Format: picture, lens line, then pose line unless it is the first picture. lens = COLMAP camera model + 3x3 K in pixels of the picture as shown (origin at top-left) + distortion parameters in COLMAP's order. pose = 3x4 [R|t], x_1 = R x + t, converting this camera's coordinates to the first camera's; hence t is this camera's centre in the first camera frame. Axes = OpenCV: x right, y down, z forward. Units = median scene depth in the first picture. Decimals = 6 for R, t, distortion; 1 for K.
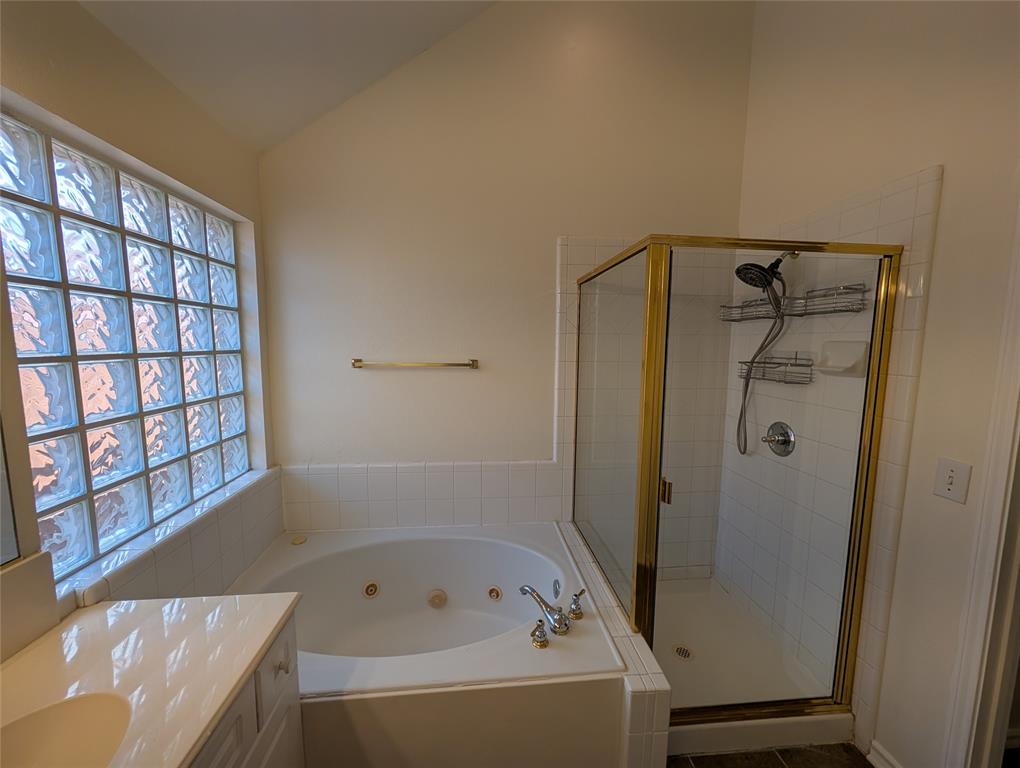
lens RADIAL K [[385.4, 0, 508.7], [0, 385.4, 383.7], [0, 0, 1]] dist [0.000120, 0.000028]
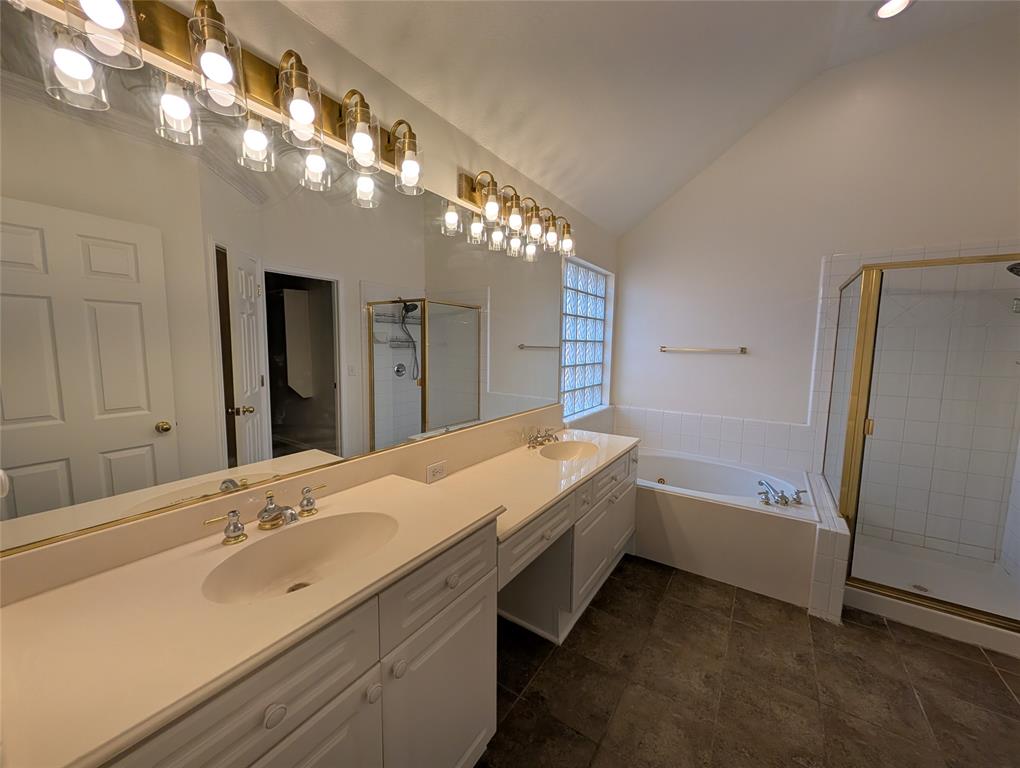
lens RADIAL K [[385.4, 0, 508.7], [0, 385.4, 383.7], [0, 0, 1]] dist [0.000120, 0.000028]
pose [[0.766897, 0.065454, -0.638424, 0.194572], [-0.076067, 0.997044, 0.010846, 0.144407], [0.637246, 0.040245, 0.769609, -0.797134]]
